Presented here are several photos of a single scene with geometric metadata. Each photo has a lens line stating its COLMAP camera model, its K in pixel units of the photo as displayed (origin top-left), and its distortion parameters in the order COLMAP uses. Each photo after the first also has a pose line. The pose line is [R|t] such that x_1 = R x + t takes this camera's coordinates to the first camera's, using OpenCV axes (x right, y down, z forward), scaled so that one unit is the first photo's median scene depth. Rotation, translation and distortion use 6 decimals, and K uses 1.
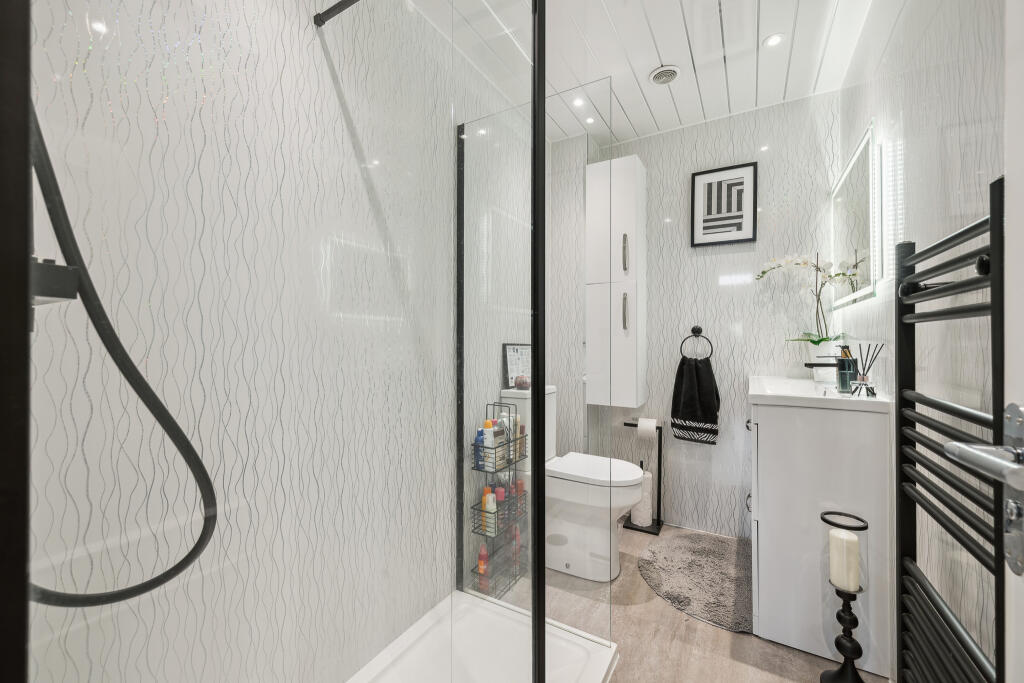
lens RADIAL K [[406.4, 0, 509.9], [0, 406.4, 339.5], [0, 0, 1]] dist [-0.001449, -0.000027]
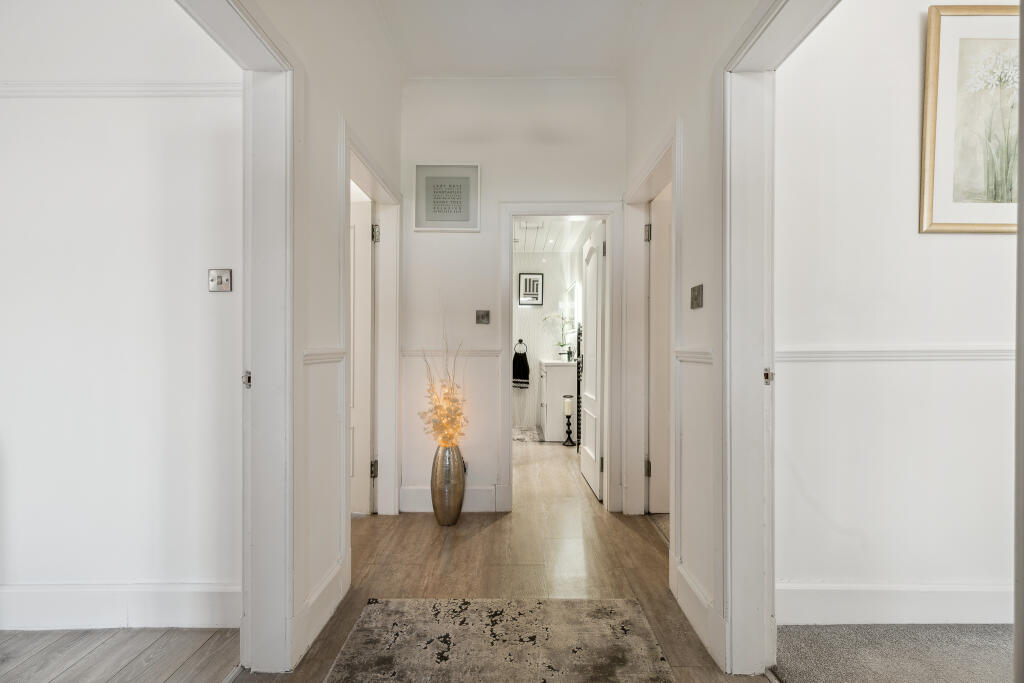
lens RADIAL K [[406.4, 0, 513.9], [0, 406.4, 345.8], [0, 0, 1]] dist [-0.001449, -0.000027]
pose [[0.864151, 0.002141, 0.503229, -0.834837], [-0.004330, 0.999986, 0.003182, -0.001020], [-0.503214, -0.004929, 0.864147, -1.111588]]
